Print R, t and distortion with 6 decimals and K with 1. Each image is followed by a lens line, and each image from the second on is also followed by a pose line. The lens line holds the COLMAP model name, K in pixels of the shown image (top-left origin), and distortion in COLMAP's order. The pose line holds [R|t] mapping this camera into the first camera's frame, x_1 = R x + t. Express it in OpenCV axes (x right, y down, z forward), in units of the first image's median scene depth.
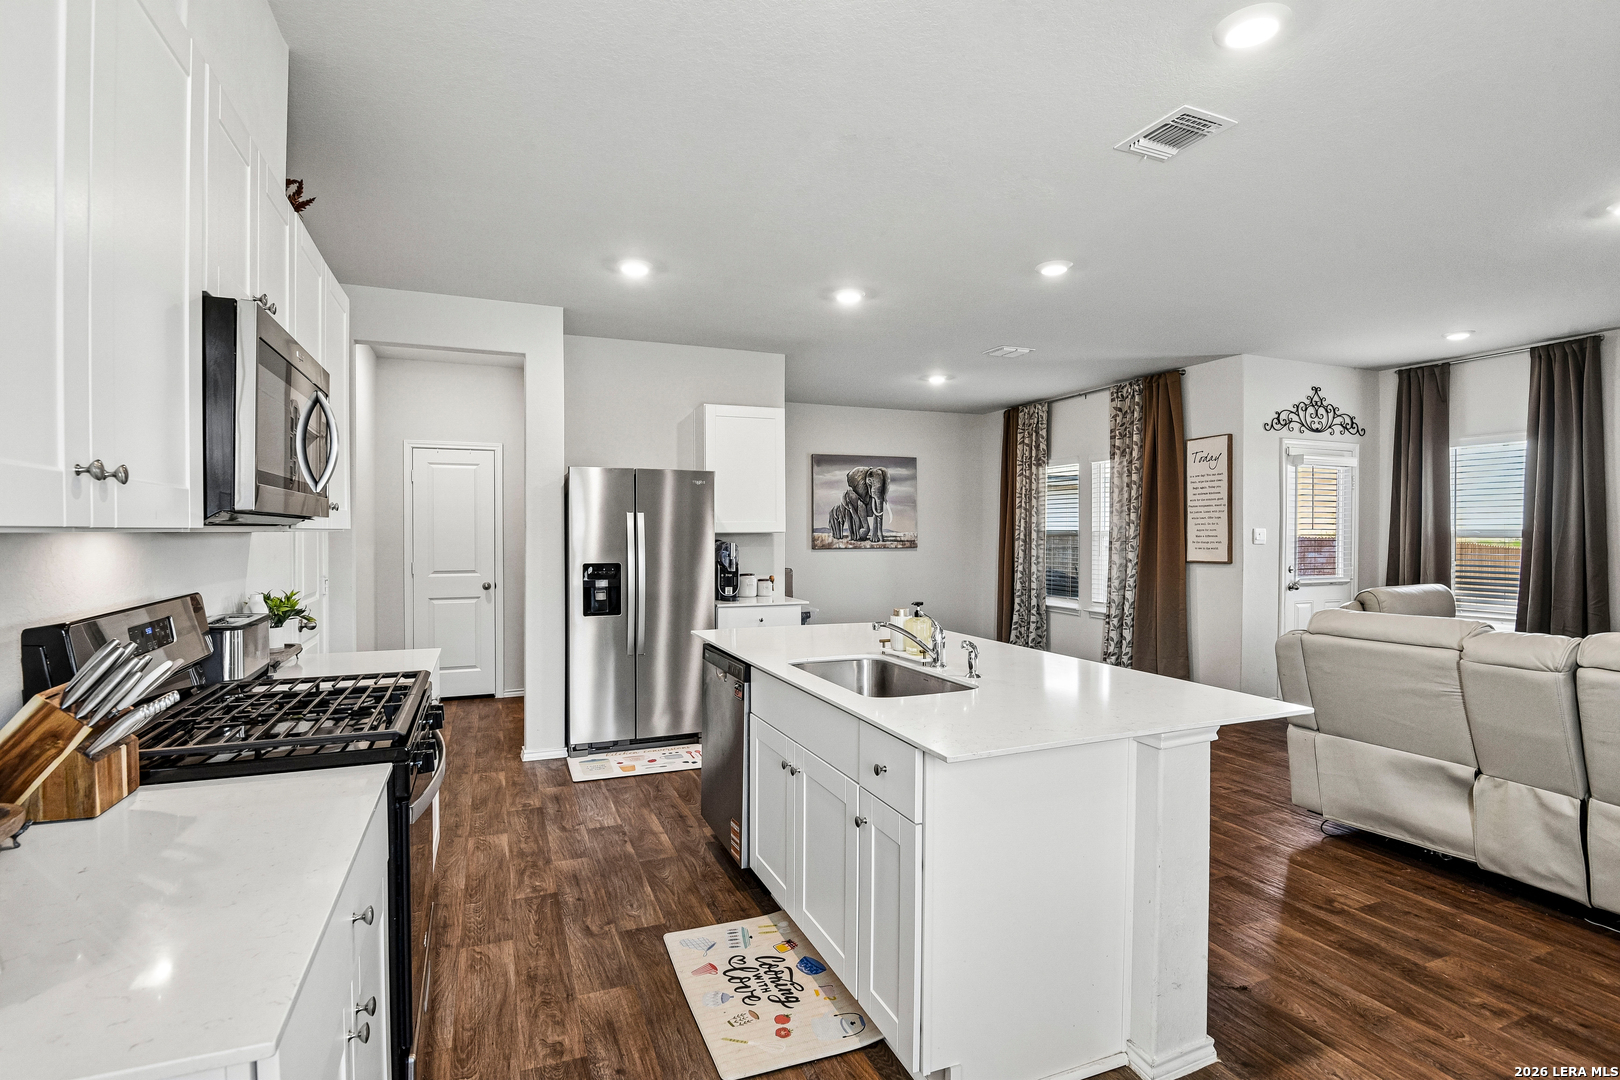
lens RADIAL K [[767.1, 0, 804.2], [0, 767.1, 545.4], [0, 0, 1]] dist [-0.015740, -0.005268]
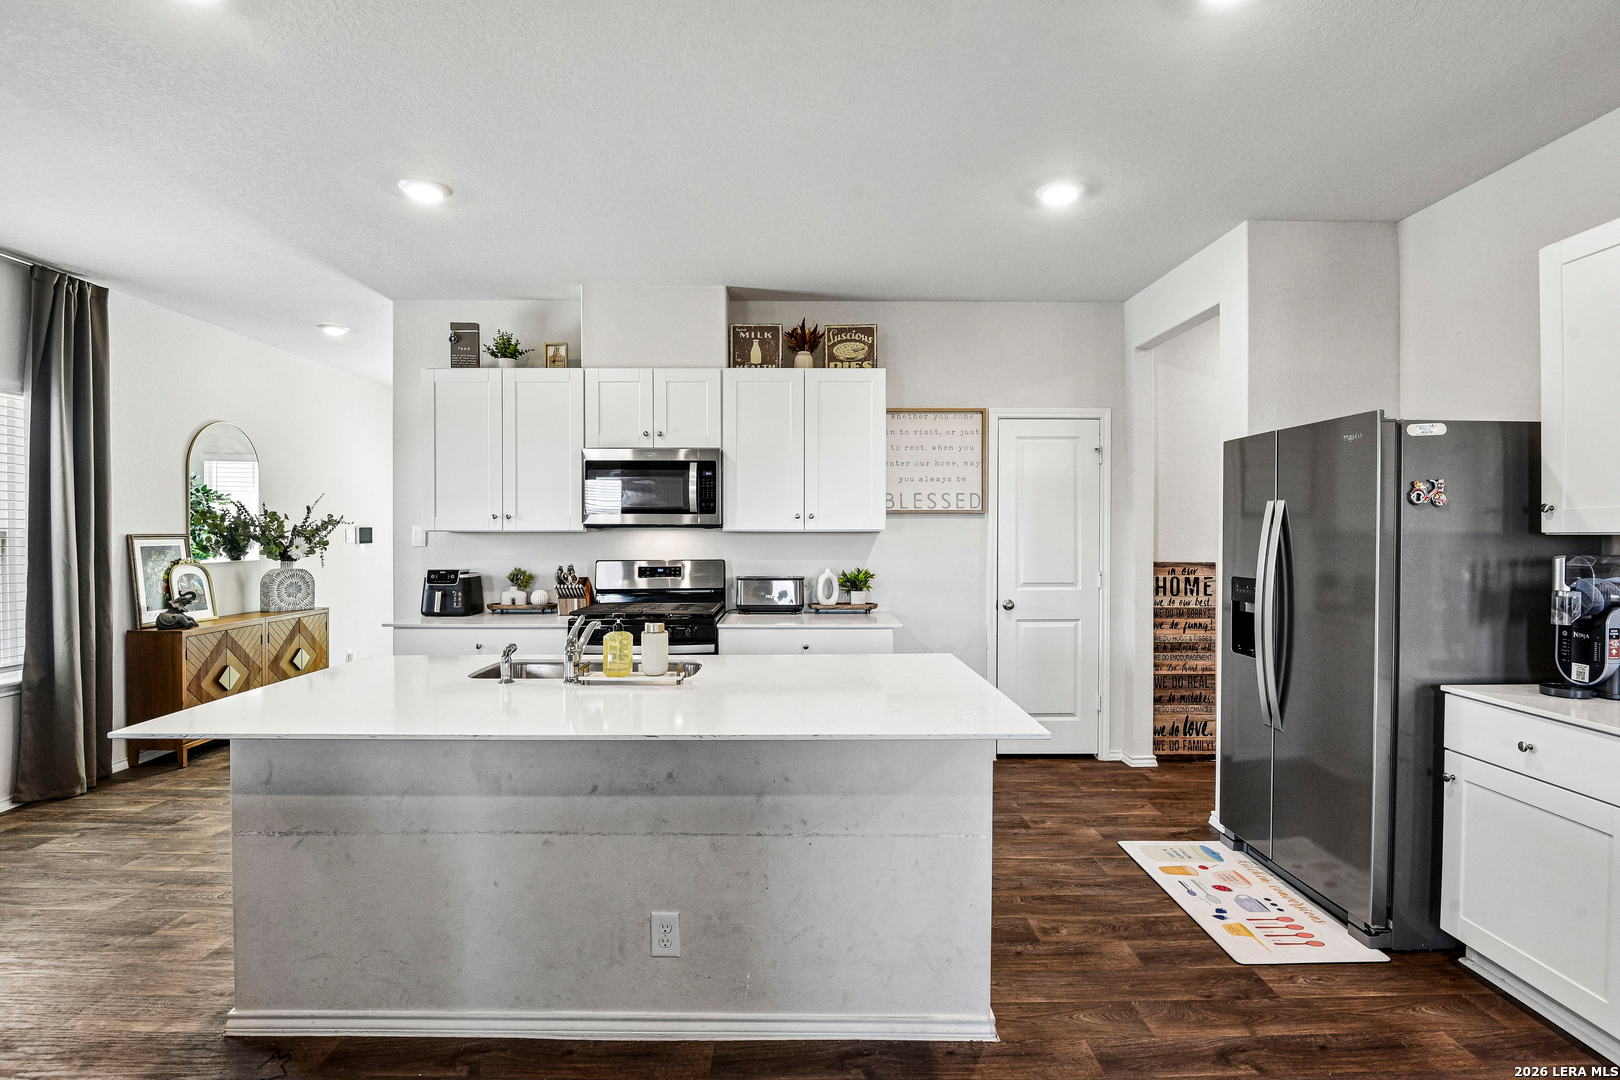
lens RADIAL K [[767.1, 0, 808.4], [0, 767.1, 543.2], [0, 0, 1]] dist [-0.015740, -0.005268]
pose [[-0.366276, 0.011577, -0.930434, 0.372179], [-0.017507, 0.999660, 0.019330, -0.010016], [0.930342, 0.023369, -0.365948, 0.650291]]
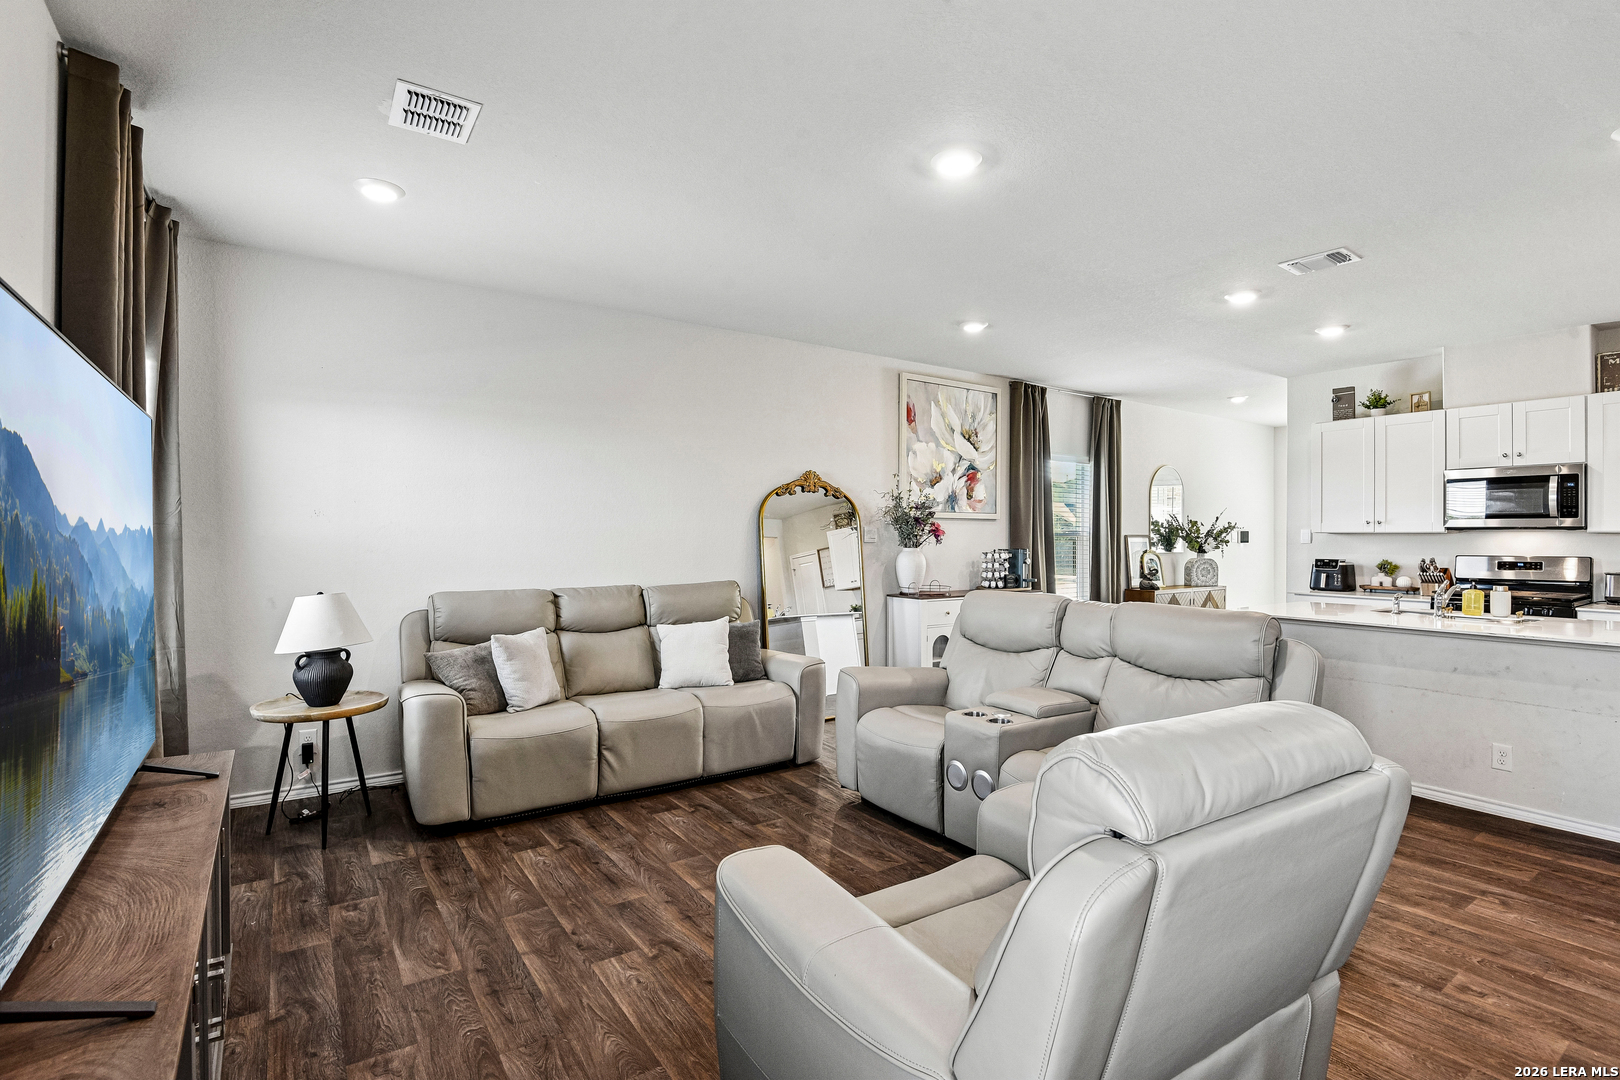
lens RADIAL K [[767.1, 0, 807.6], [0, 767.1, 540.0], [0, 0, 1]] dist [-0.015740, -0.005268]
pose [[-0.975499, -0.000764, -0.220002, 0.732482], [-0.006128, 0.999700, 0.023699, -0.011721], [0.219918, 0.024466, -0.975212, 0.913510]]
